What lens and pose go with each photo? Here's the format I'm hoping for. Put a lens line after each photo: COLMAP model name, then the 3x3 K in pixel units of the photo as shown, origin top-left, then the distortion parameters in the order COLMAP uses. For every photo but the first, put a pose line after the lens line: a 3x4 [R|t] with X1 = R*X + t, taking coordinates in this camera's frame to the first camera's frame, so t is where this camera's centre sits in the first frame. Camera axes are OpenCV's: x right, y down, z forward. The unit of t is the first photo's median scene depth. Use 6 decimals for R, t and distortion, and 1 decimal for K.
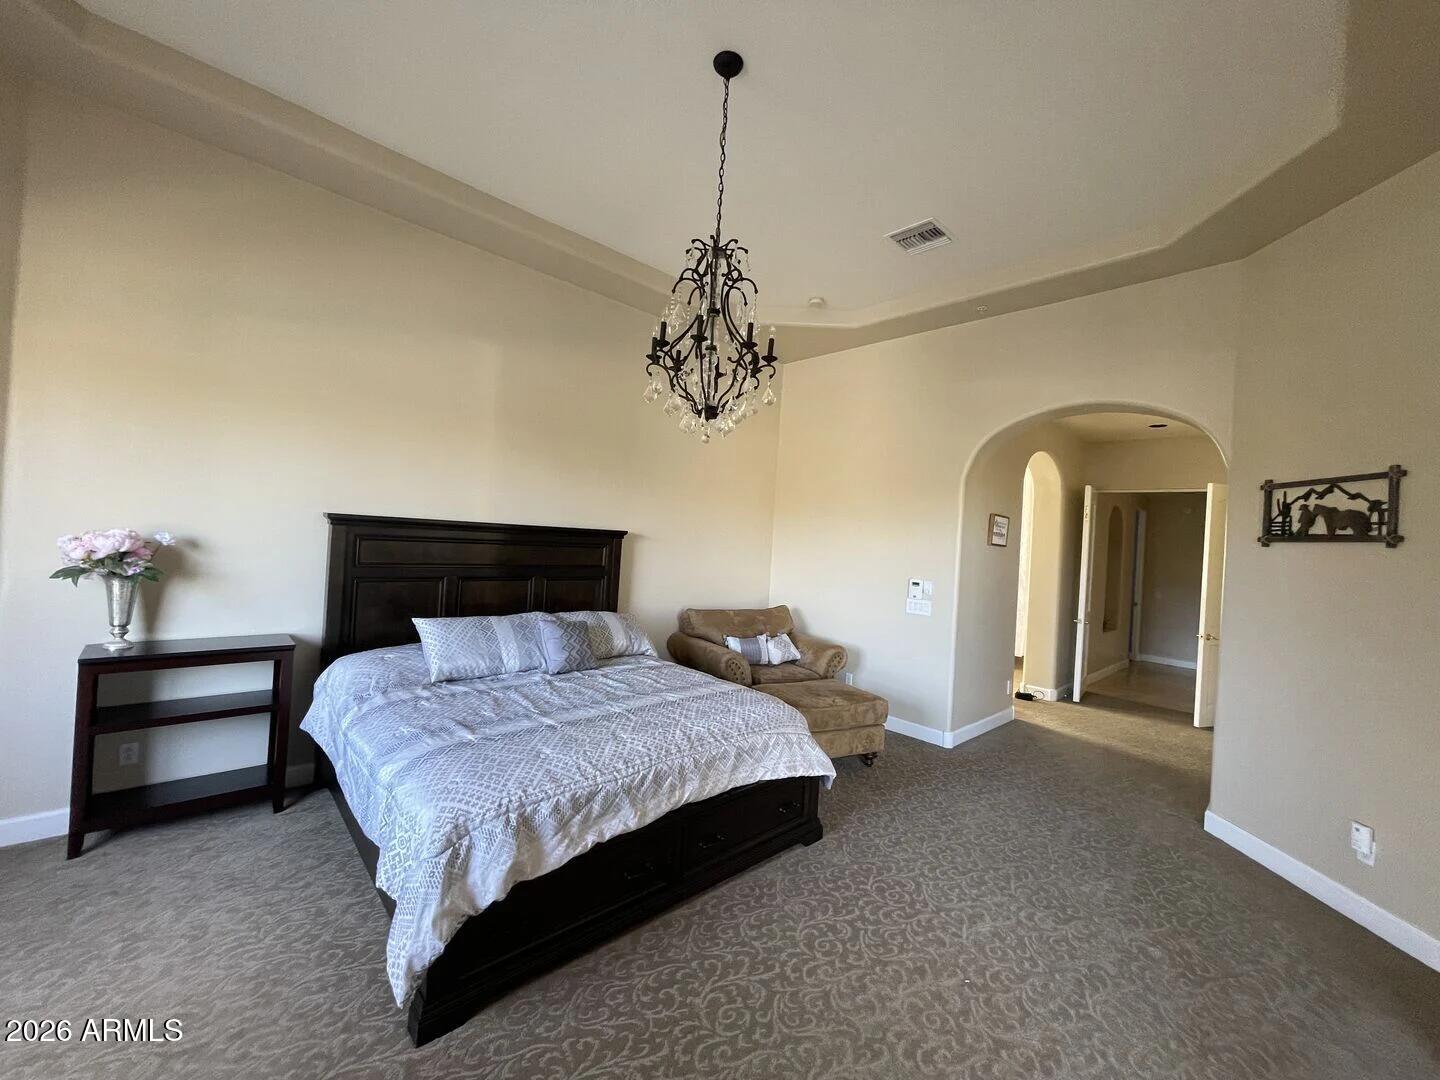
lens RADIAL K [[579.7, 0, 717.0], [0, 579.7, 536.5], [0, 0, 1]] dist [-0.004787, -0.000094]
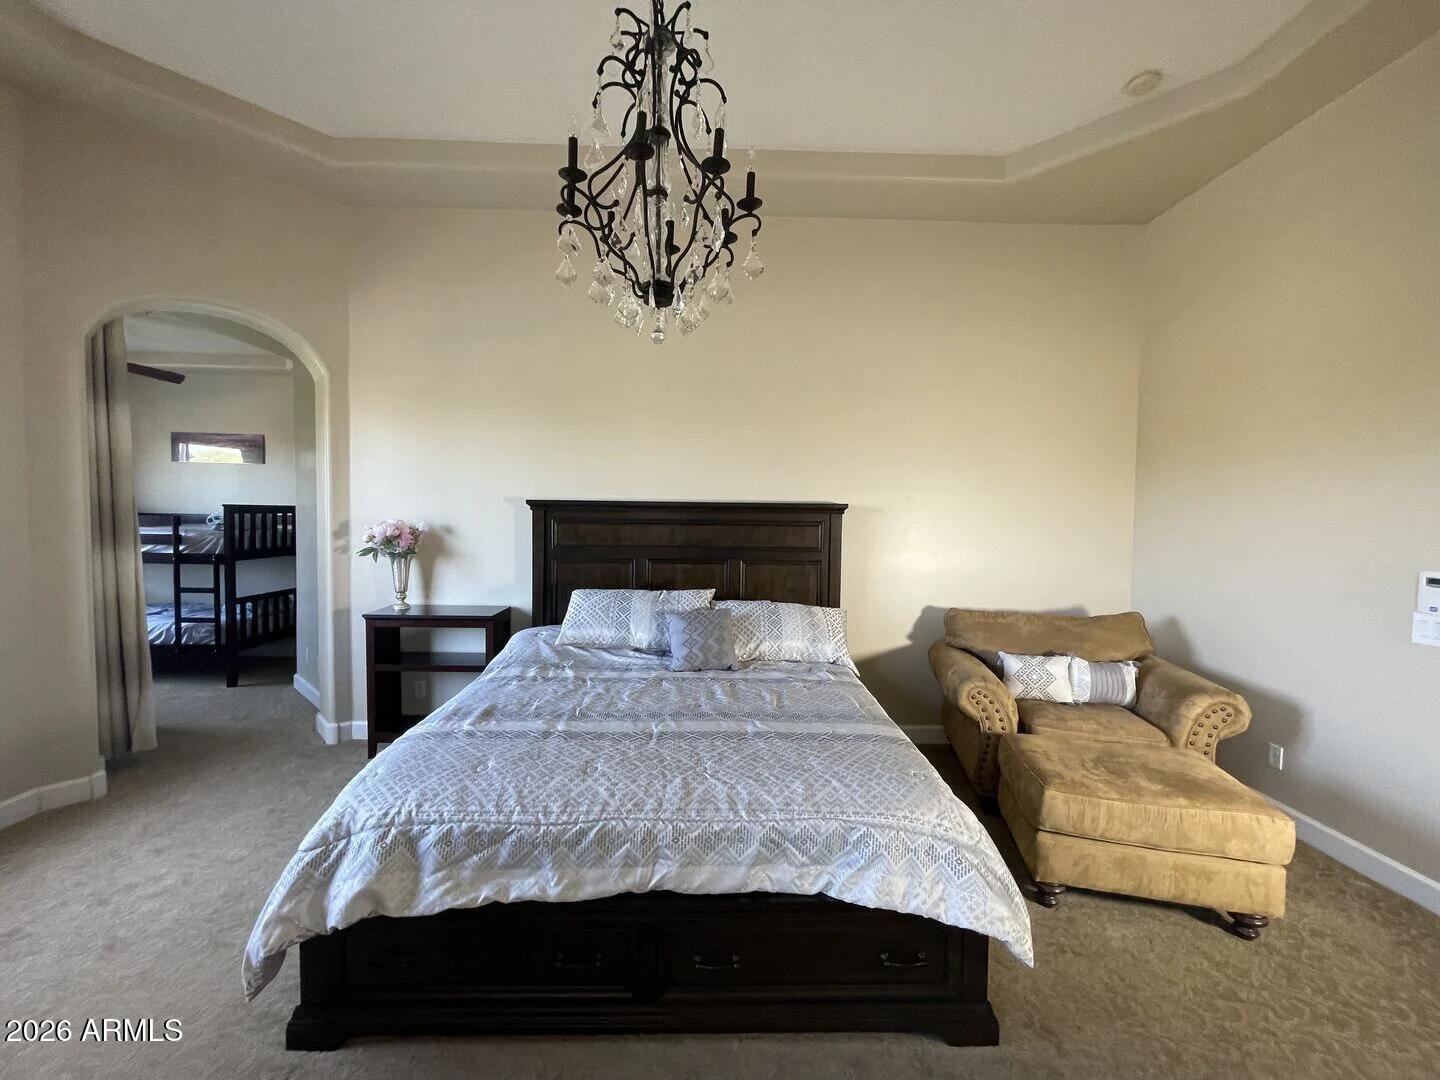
lens RADIAL K [[579.7, 0, 721.2], [0, 579.7, 538.0], [0, 0, 1]] dist [-0.004787, -0.000094]
pose [[0.740370, -0.020507, -0.671887, 0.458128], [0.031305, 0.999502, 0.003989, 0.053187], [0.671471, -0.023987, 0.740643, 0.562554]]
